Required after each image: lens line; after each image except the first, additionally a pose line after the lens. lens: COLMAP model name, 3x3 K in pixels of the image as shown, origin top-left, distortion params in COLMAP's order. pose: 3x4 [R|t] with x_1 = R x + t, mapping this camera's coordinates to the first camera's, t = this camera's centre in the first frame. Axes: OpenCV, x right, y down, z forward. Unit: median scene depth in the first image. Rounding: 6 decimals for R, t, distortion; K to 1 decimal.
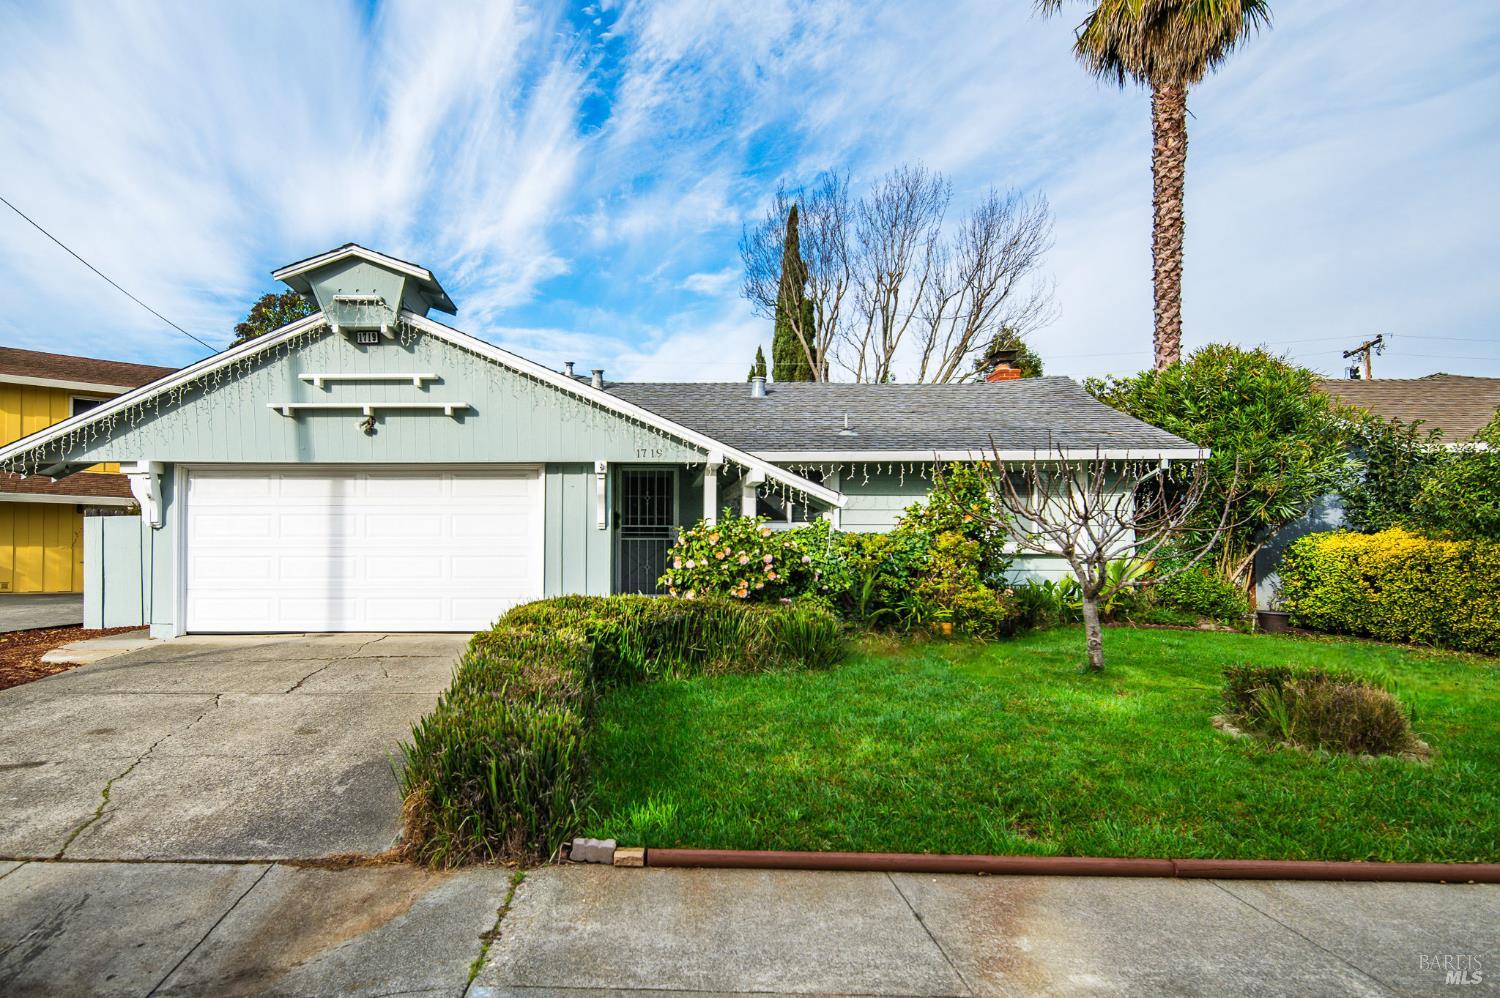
lens RADIAL K [[848.3, 0, 745.2], [0, 848.3, 534.7], [0, 0, 1]] dist [-0.000372, -0.003692]
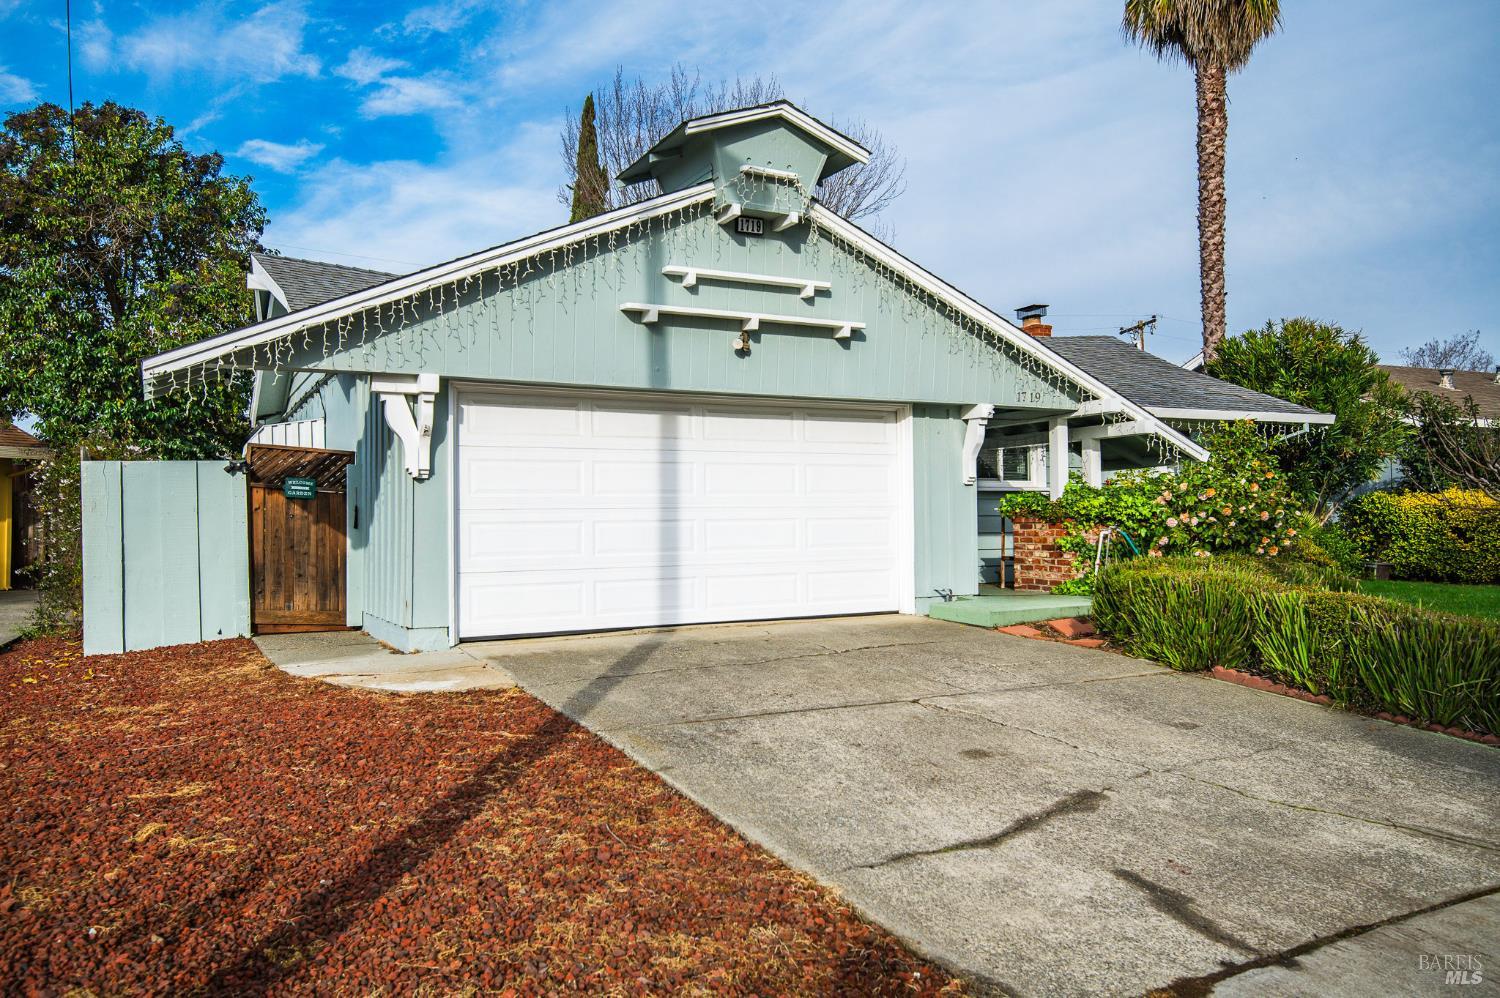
lens RADIAL K [[1079.1, 0, 752.7], [0, 1079.1, 502.4], [0, 0, 1]] dist [0.009763, 0.003118]
pose [[0.871143, -0.002878, 0.491020, -0.827326], [0.008459, 0.999922, -0.009147, 0.018145], [-0.490956, 0.012122, 0.871100, 0.154694]]
